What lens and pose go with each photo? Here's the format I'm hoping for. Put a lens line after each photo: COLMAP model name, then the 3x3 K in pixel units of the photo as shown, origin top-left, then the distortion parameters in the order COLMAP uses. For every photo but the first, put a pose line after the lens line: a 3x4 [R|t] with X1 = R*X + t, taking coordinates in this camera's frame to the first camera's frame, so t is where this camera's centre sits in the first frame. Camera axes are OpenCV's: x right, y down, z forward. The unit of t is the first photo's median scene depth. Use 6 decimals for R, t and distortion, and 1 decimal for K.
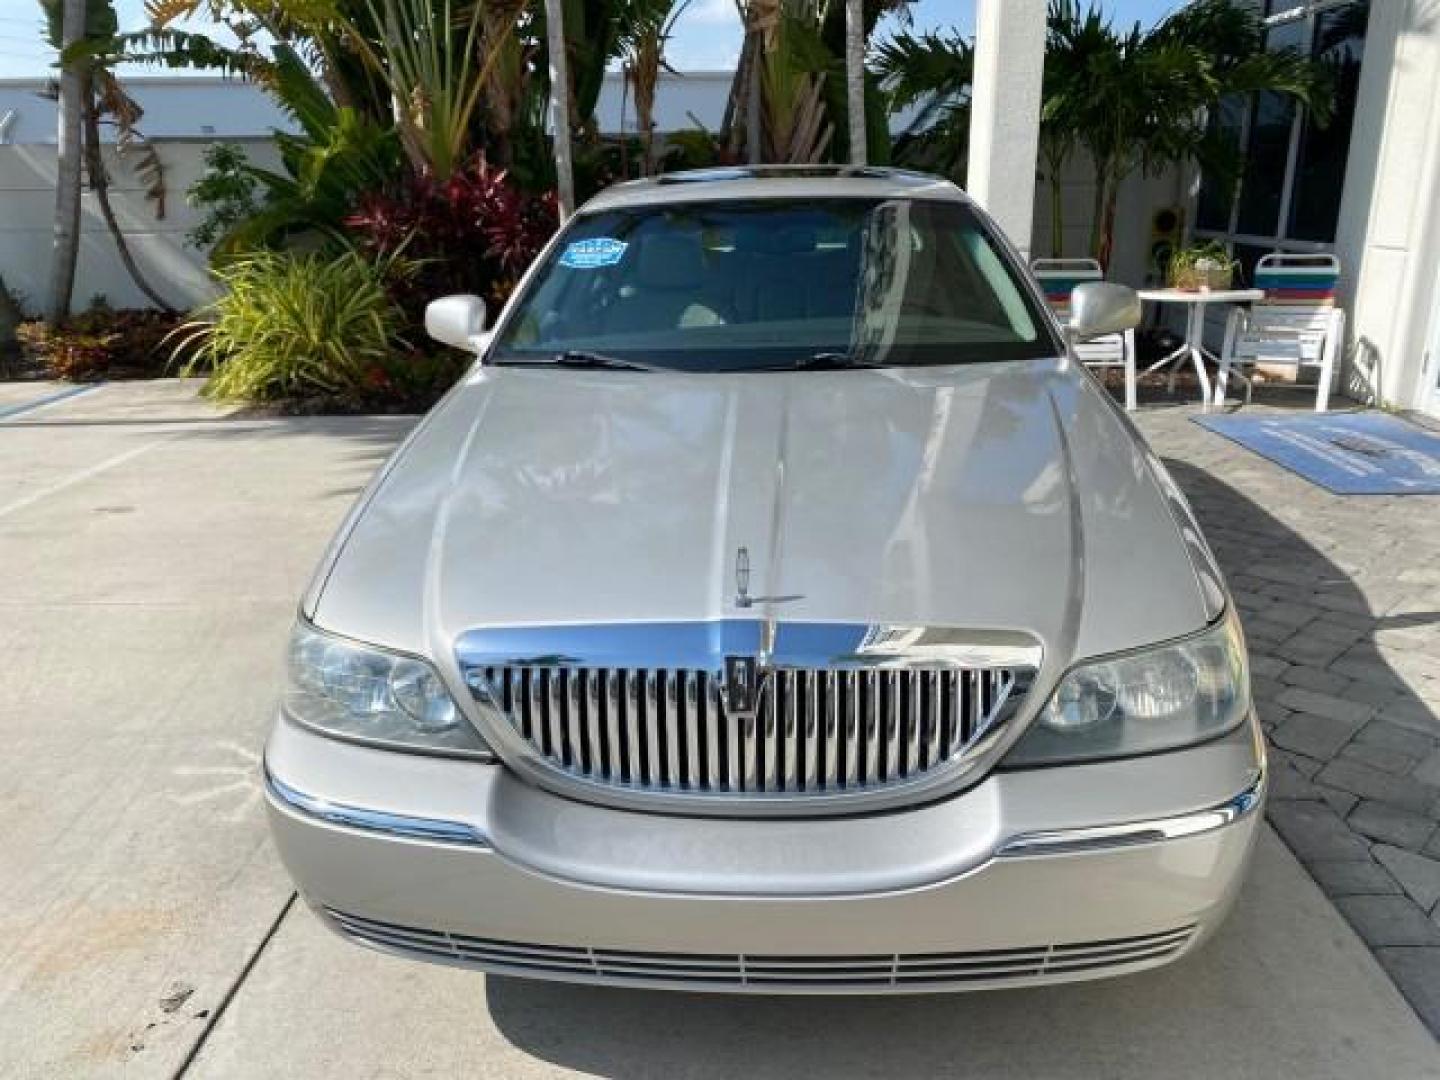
lens RADIAL K [[1106.1, 0, 721.1], [0, 1106.1, 537.6], [0, 0, 1]] dist [0.004436, -0.002924]
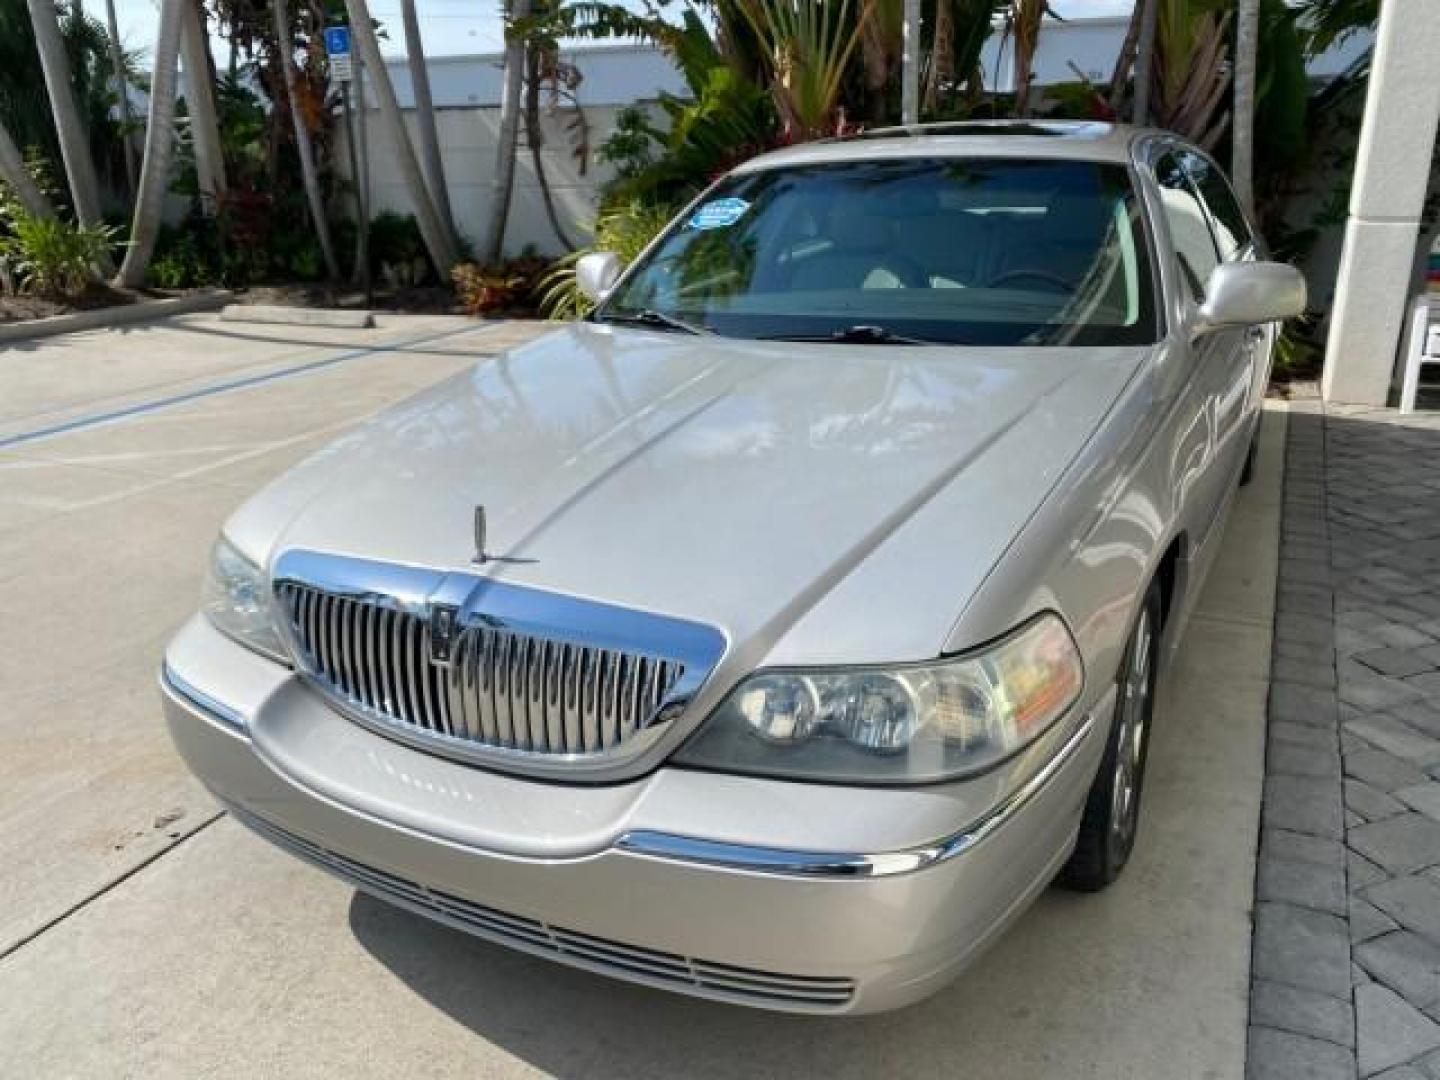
lens RADIAL K [[1111.8, 0, 719.5], [0, 1111.8, 537.7], [0, 0, 1]] dist [-0.001989, 0.003349]
pose [[0.913650, 0.130058, -0.385134, 0.112155], [-0.116559, 0.991471, 0.058305, -0.008371], [0.389432, -0.008379, 0.921017, 0.022755]]
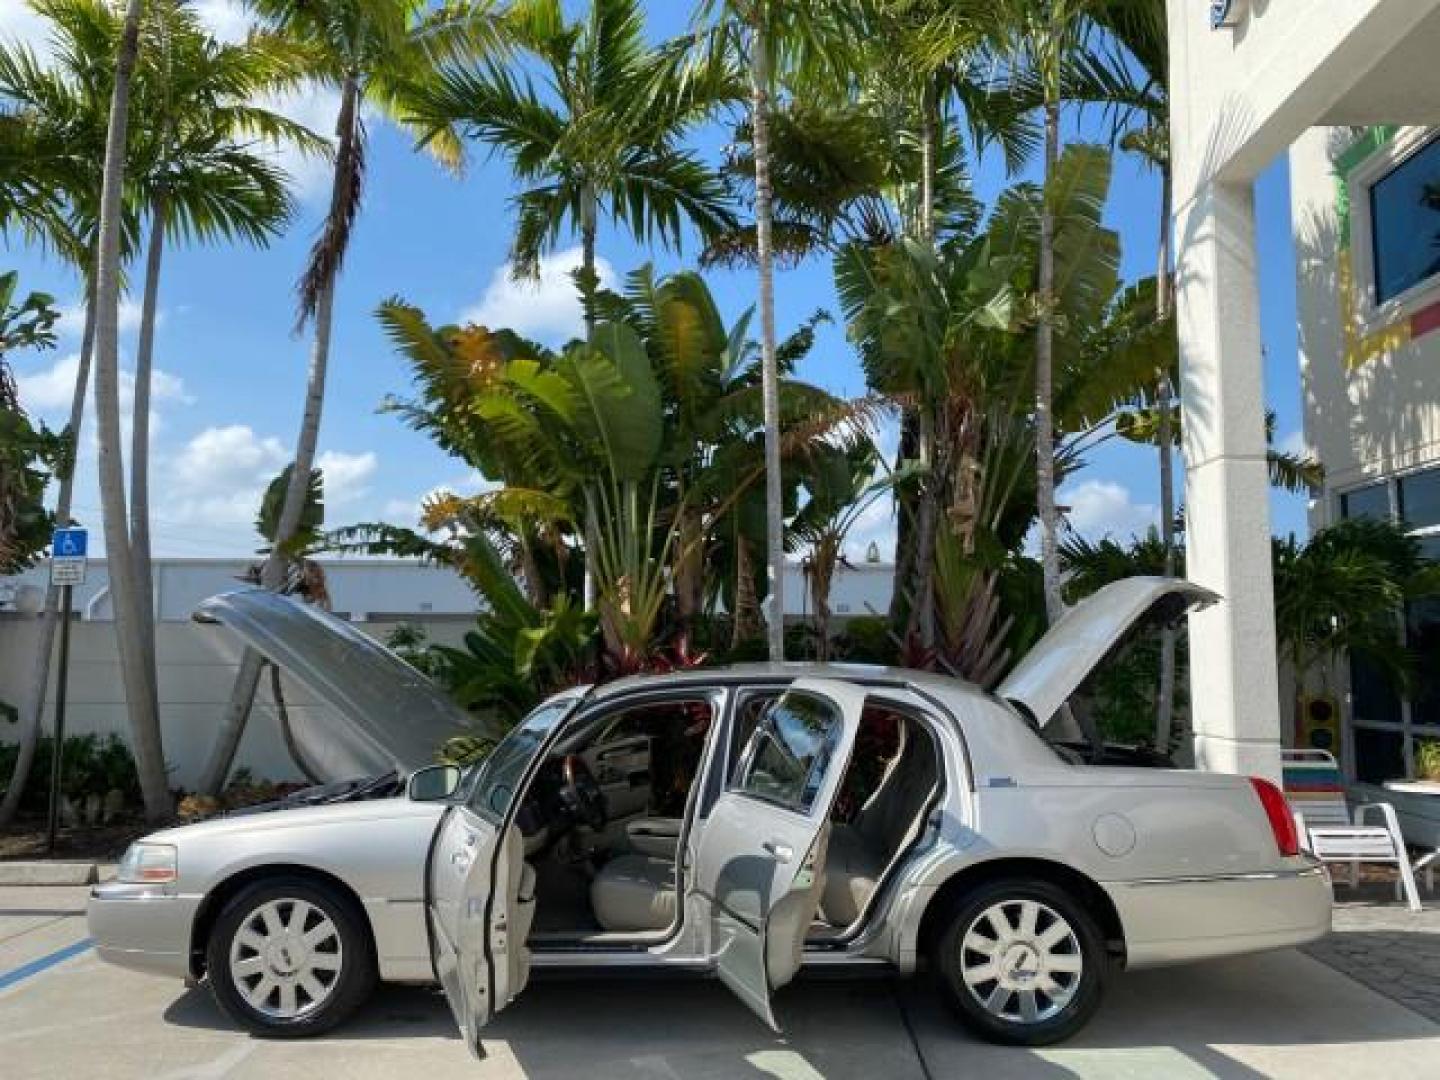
lens RADIAL K [[1103.6, 0, 722.8], [0, 1103.6, 537.1], [0, 0, 1]] dist [0.006014, -0.003127]
pose [[0.999766, 0.017019, 0.013318, -0.179263], [-0.010080, 0.912388, -0.409202, -0.010708], [-0.019116, 0.408972, 0.912347, 0.020307]]
